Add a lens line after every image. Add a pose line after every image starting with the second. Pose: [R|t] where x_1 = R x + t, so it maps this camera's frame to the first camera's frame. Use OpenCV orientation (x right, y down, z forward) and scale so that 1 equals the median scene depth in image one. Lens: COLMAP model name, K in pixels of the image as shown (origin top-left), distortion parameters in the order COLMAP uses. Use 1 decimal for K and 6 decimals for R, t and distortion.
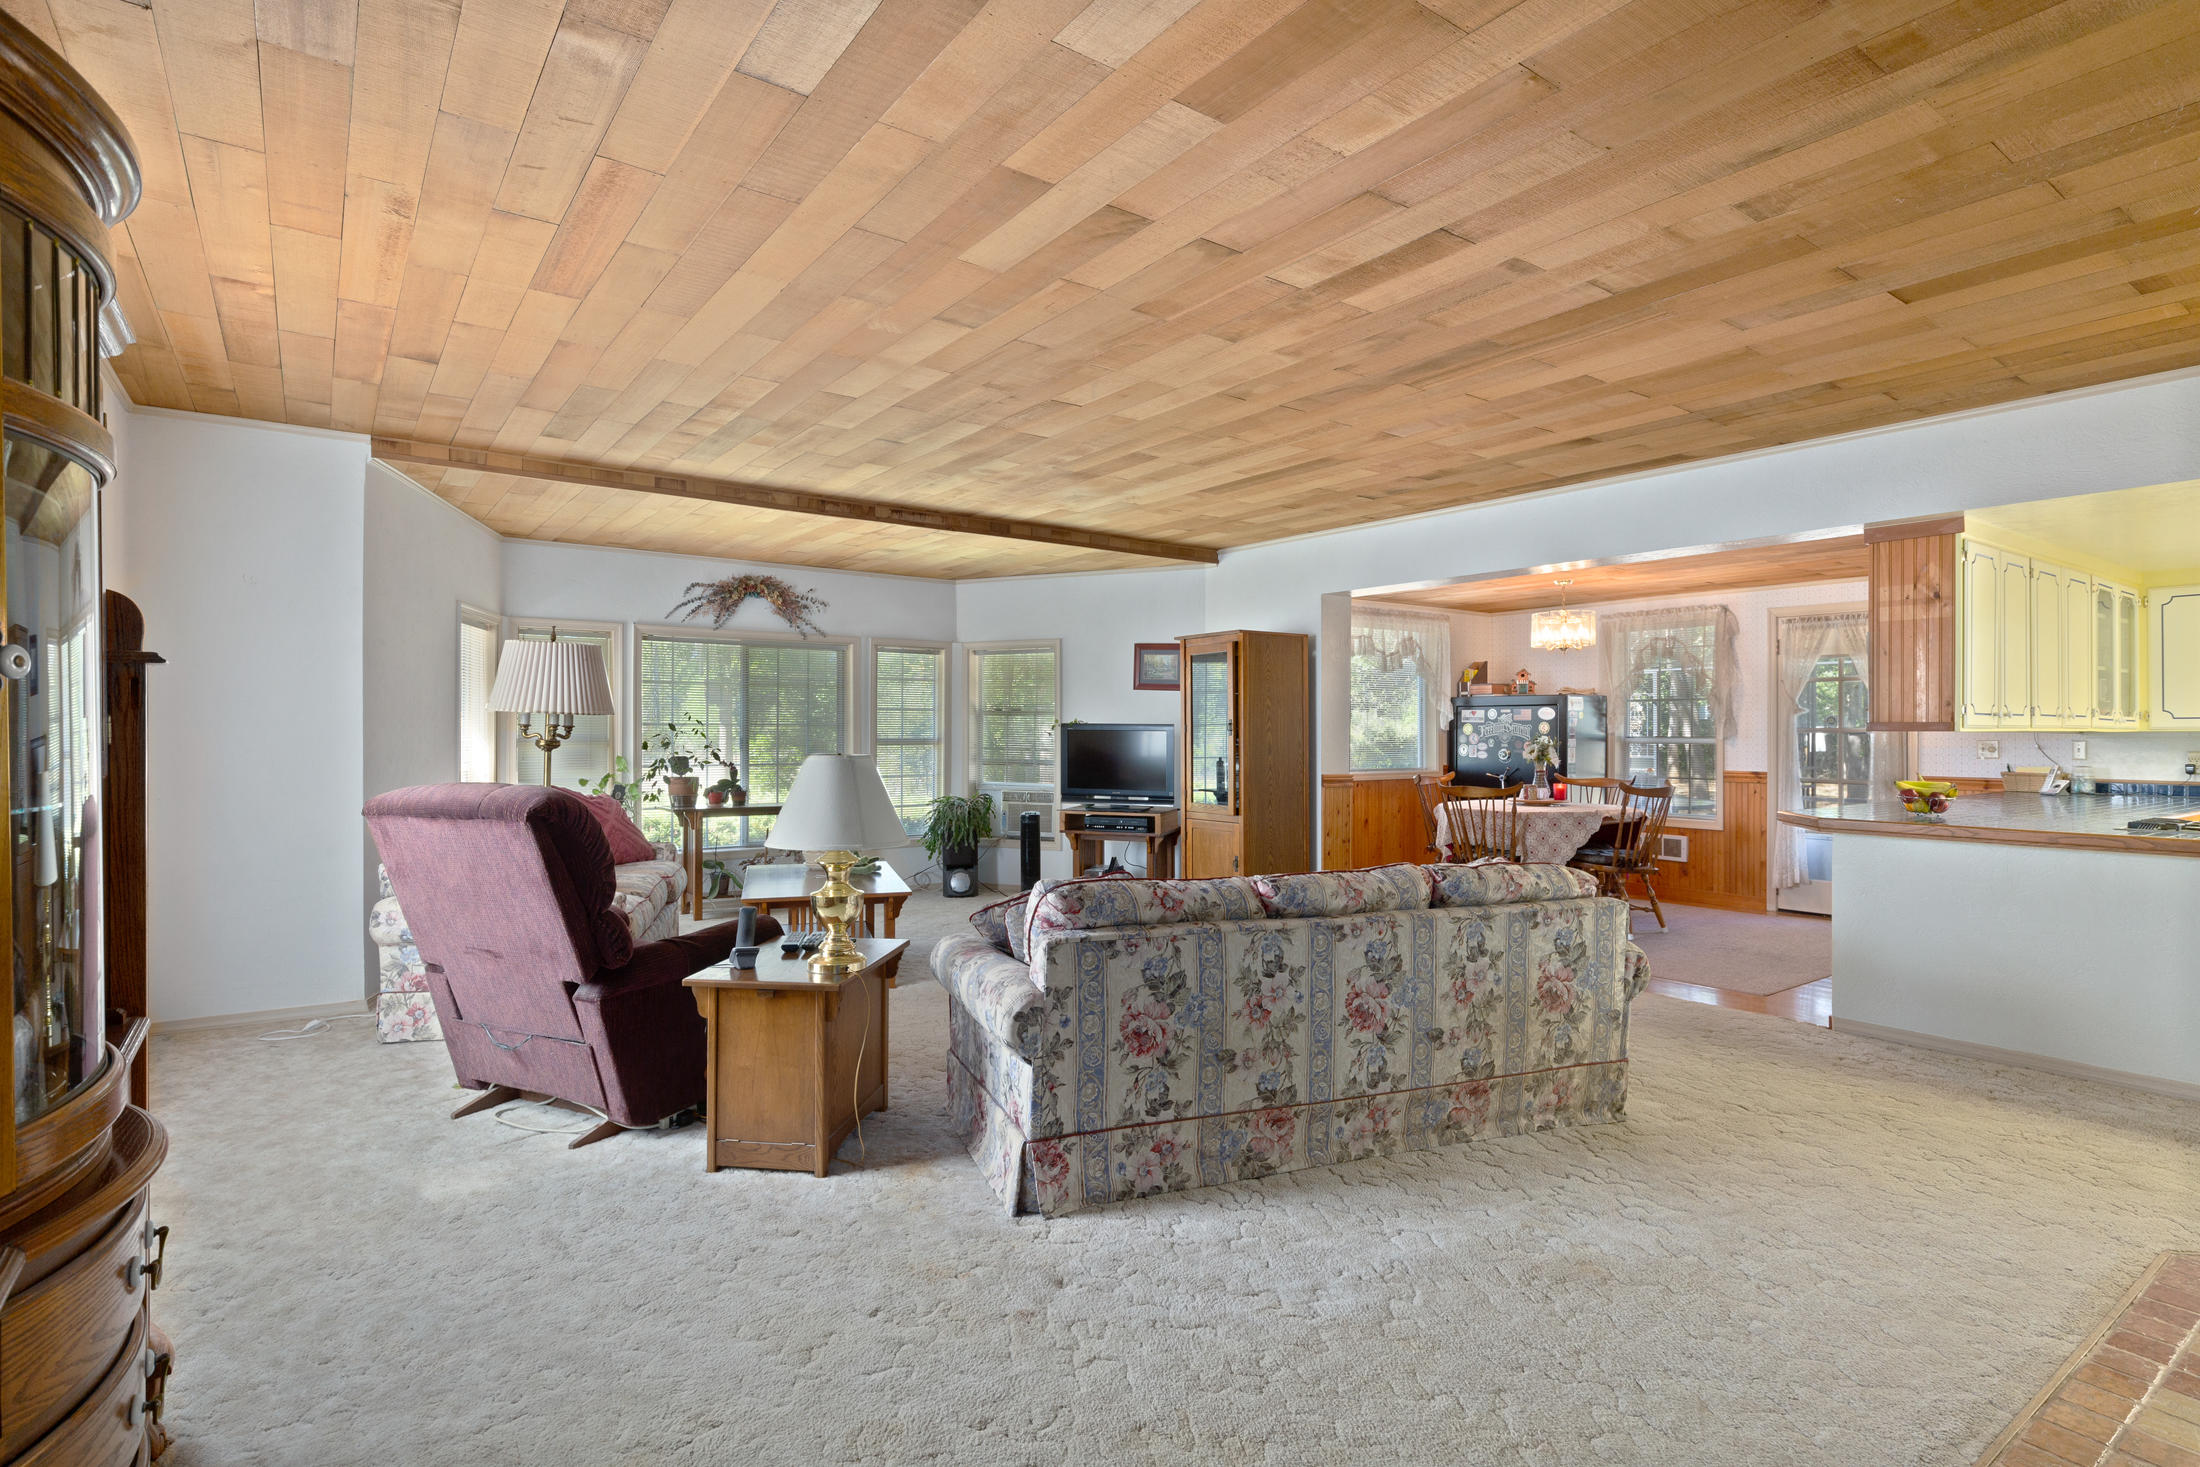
lens RADIAL K [[1095.6, 0, 1107.8], [0, 1095.6, 718.8], [0, 0, 1]] dist [-0.002064, -0.000406]
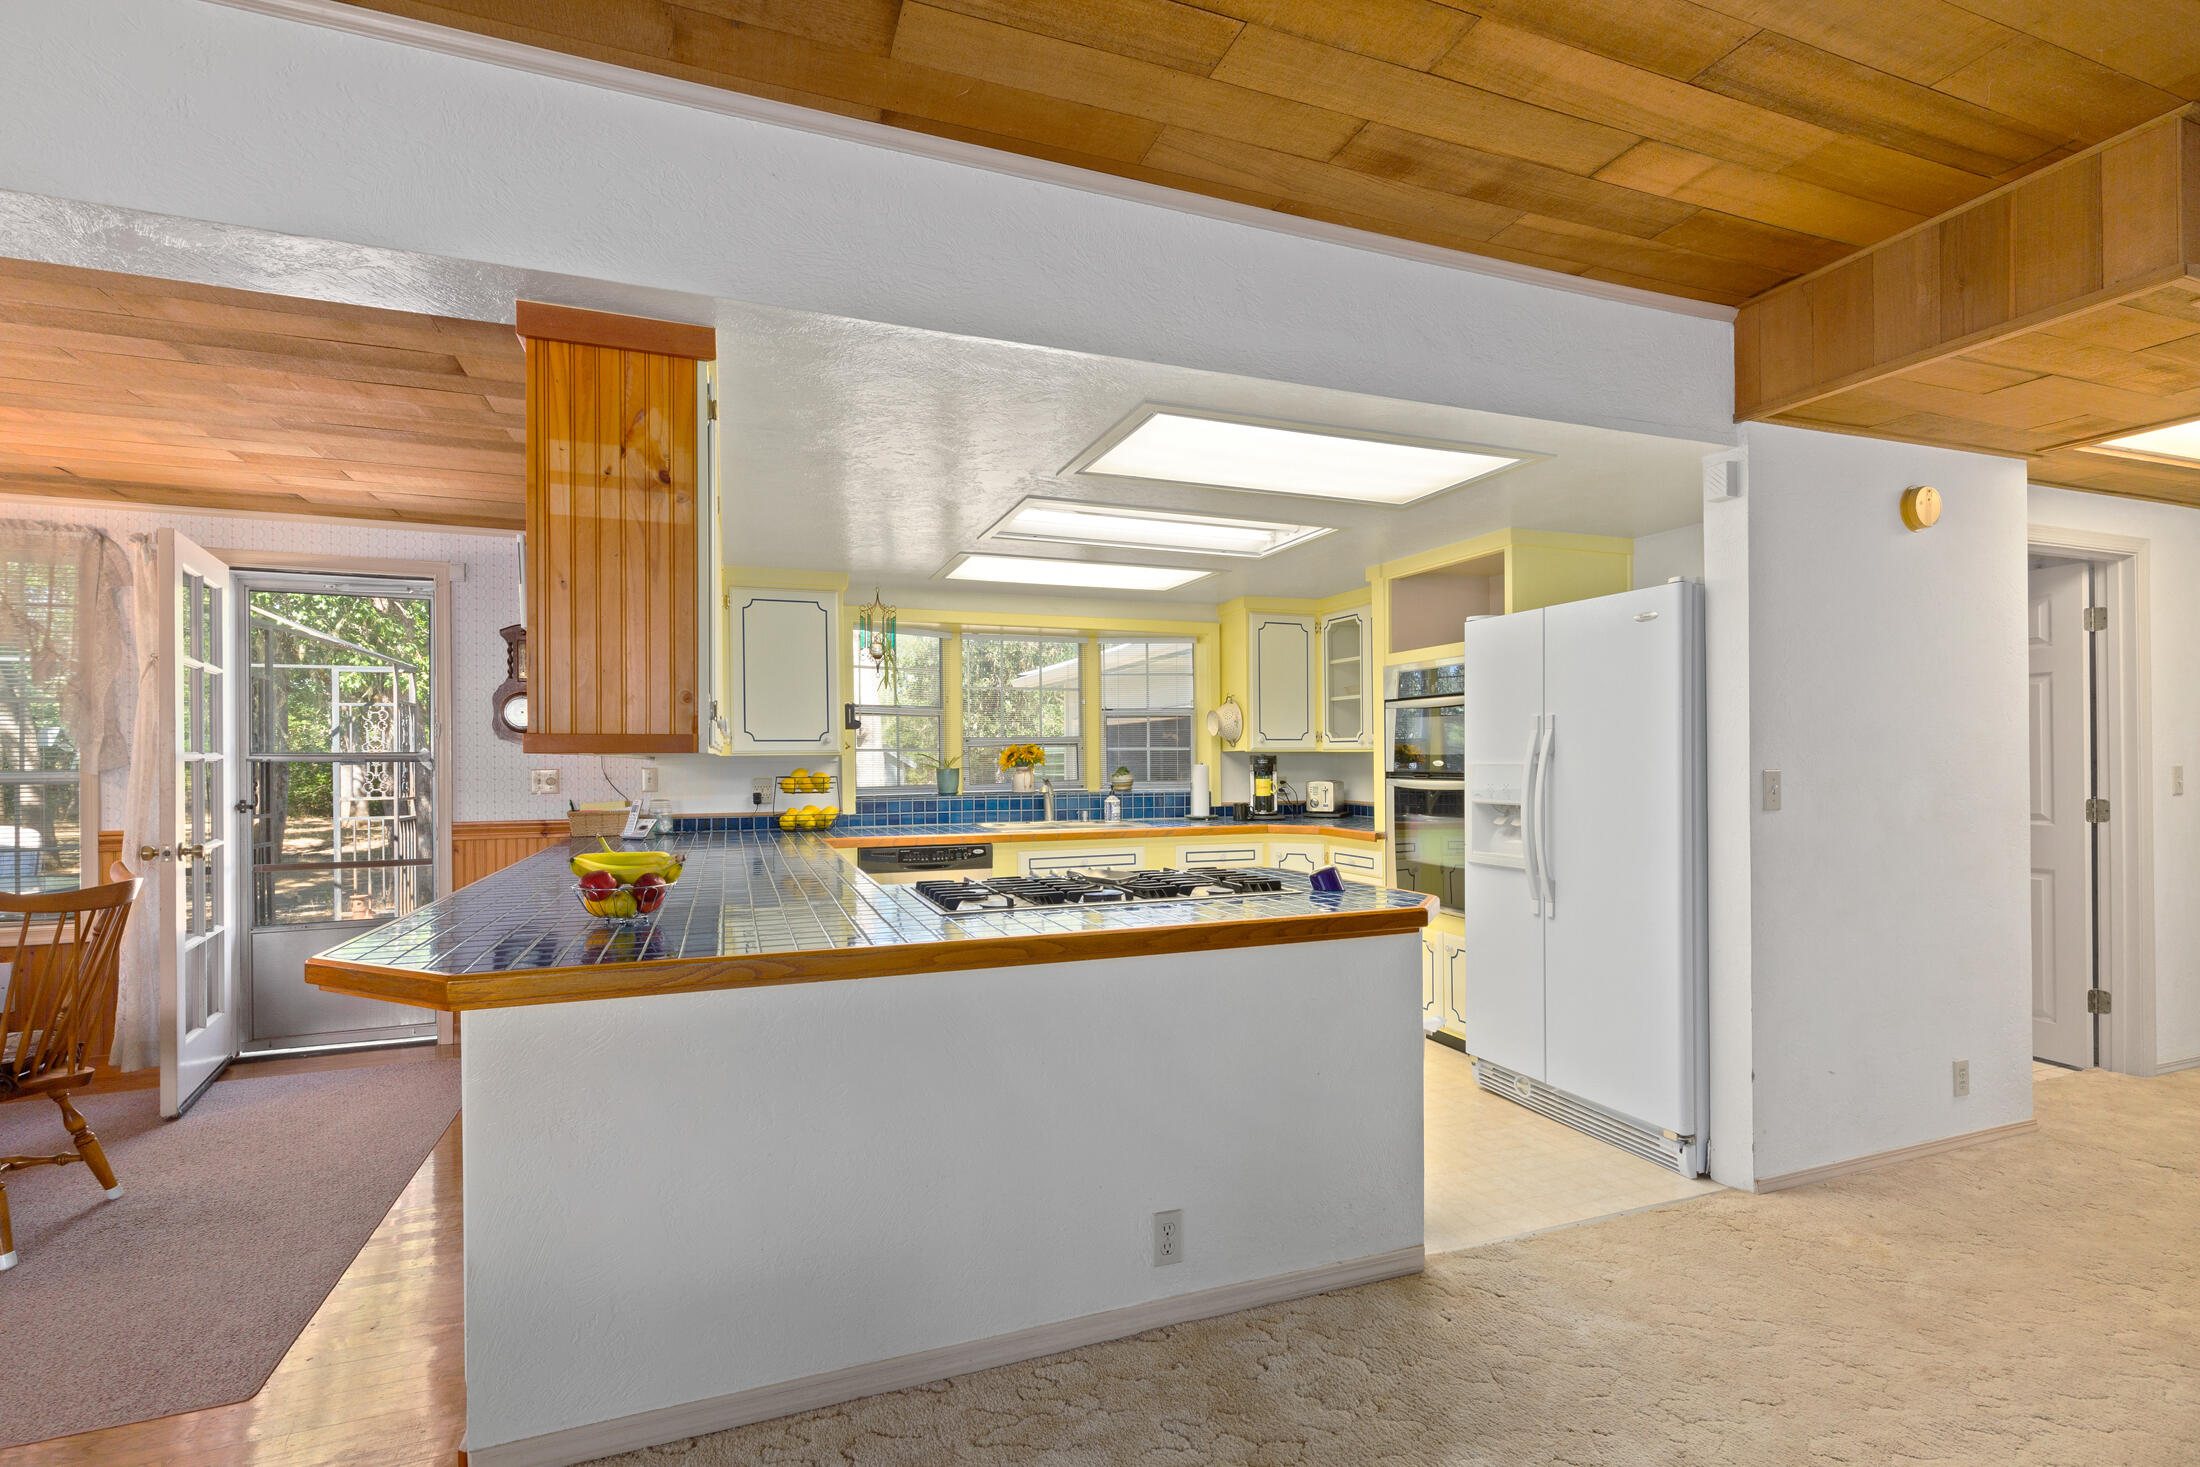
lens RADIAL K [[1006.5, 0, 1101.3], [0, 1006.5, 760.0], [0, 0, 1]] dist [0.003212, 0.000711]
pose [[0.261108, -0.006977, 0.965284, 0.357986], [-0.003028, 0.999963, 0.008047, 0.010109], [-0.965305, -0.005024, 0.261077, 0.668263]]
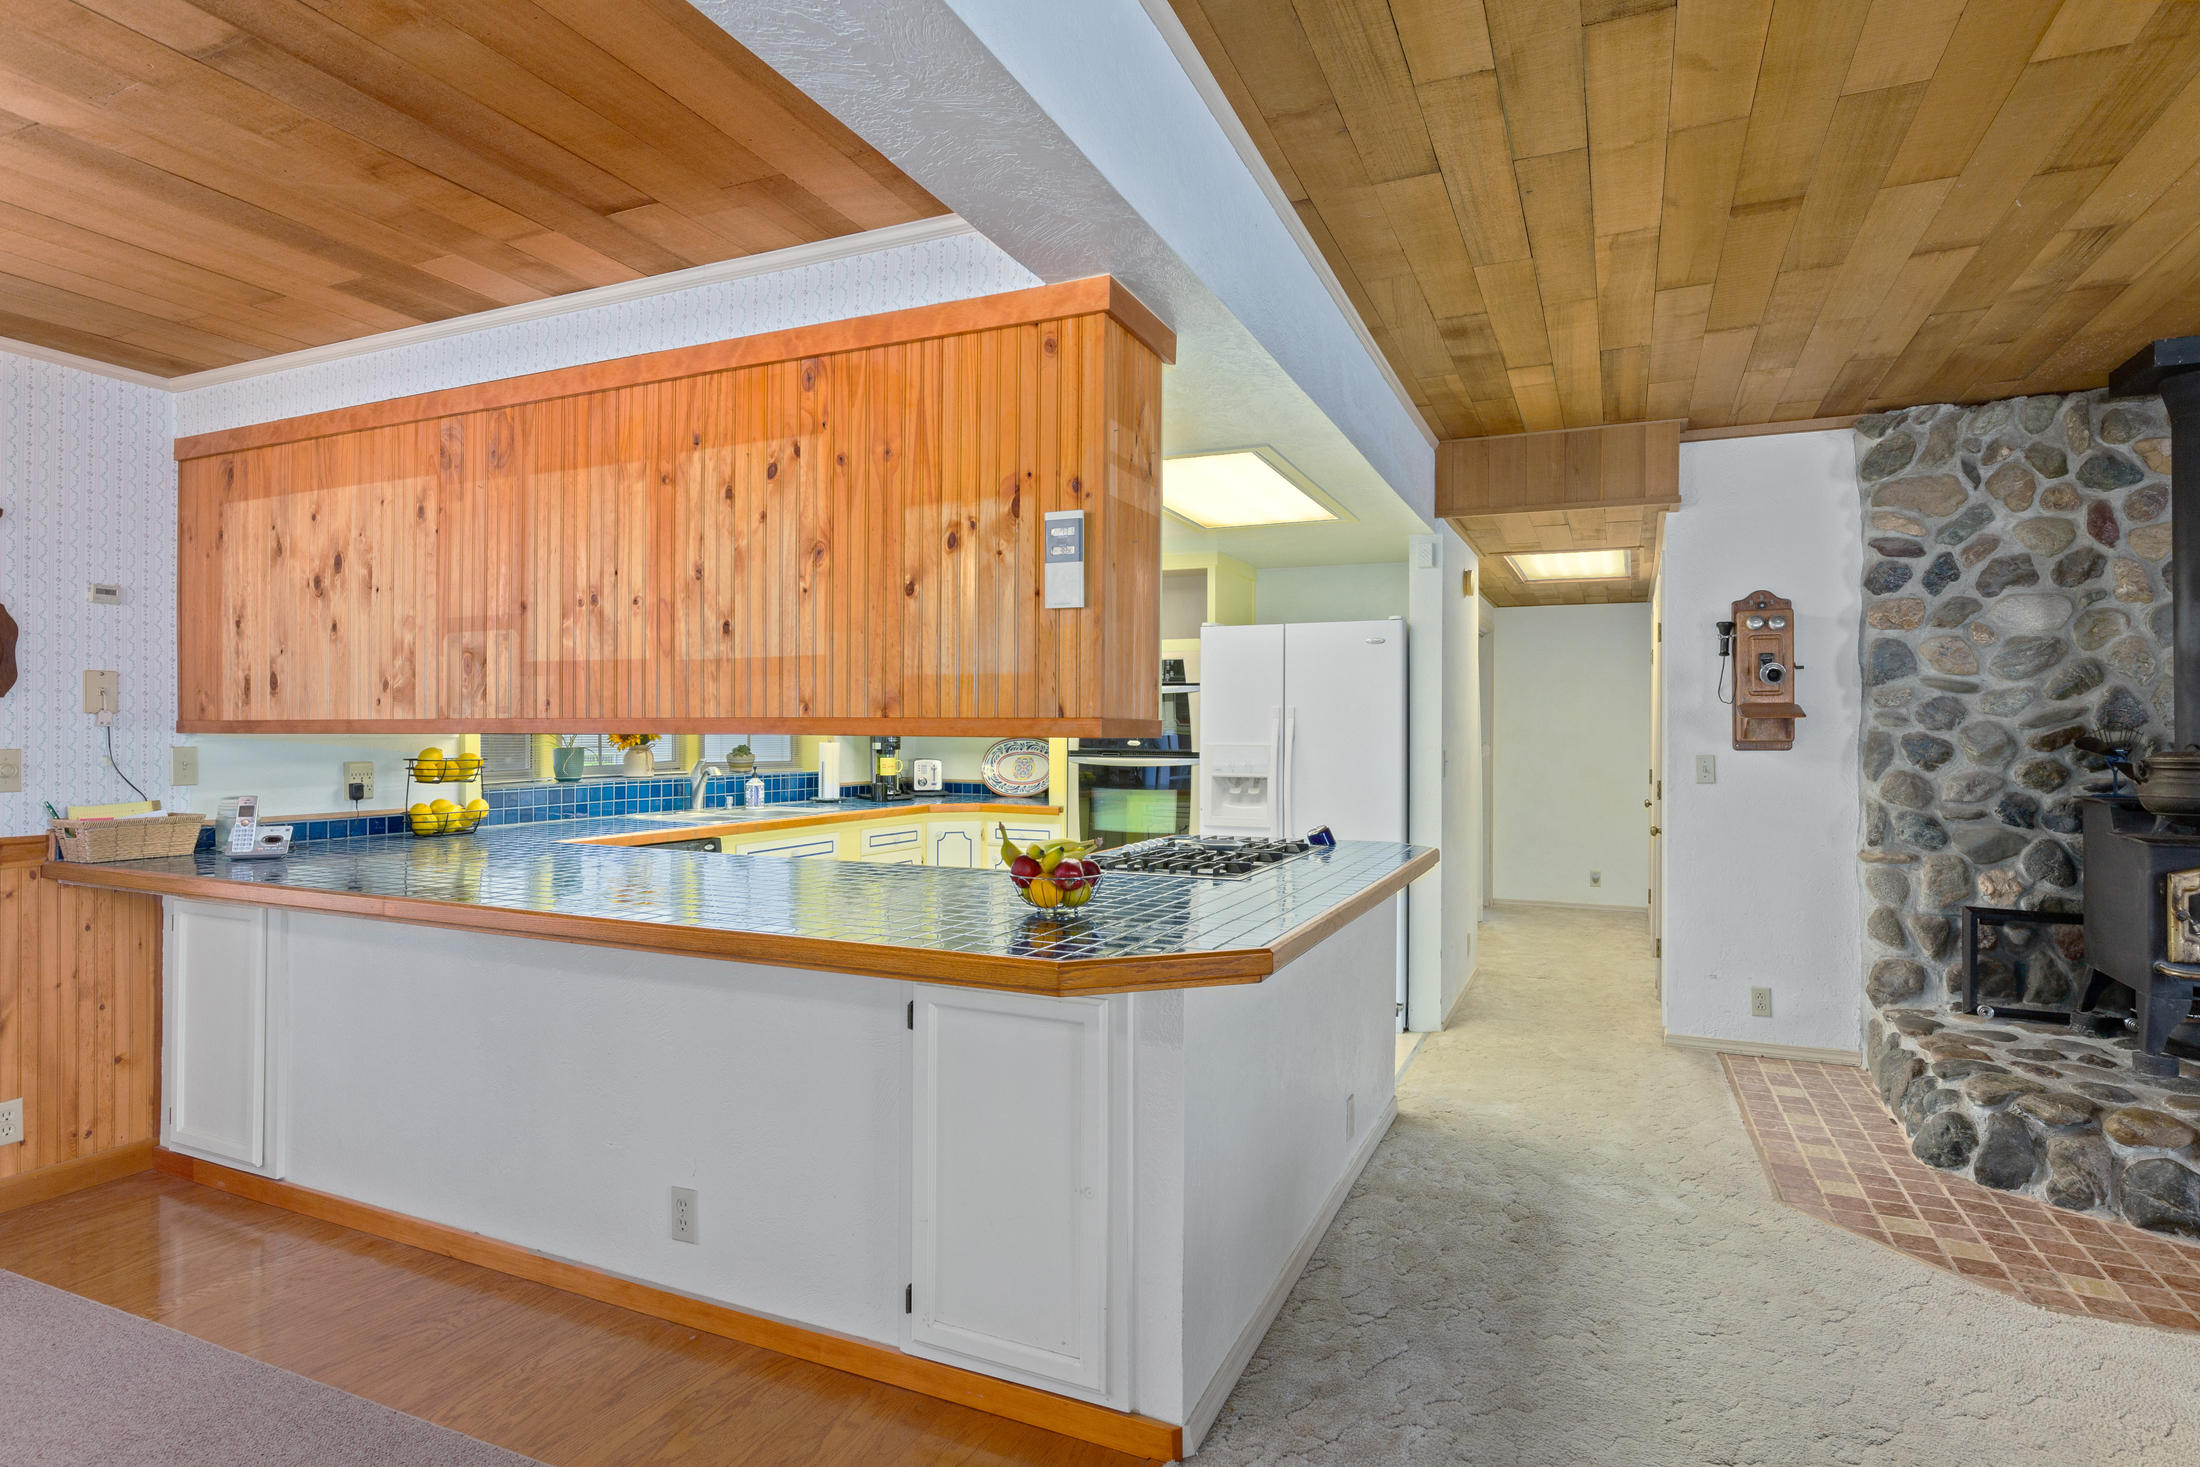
lens RADIAL K [[1130.6, 0, 1122.4], [0, 1130.6, 728.8], [0, 0, 1]] dist [-0.002688, -0.000275]
pose [[-0.498278, -0.004743, 0.867004, 0.301756], [-0.015518, 0.999874, -0.003449, 0.008665], [-0.866878, -0.015173, -0.498289, 1.213911]]
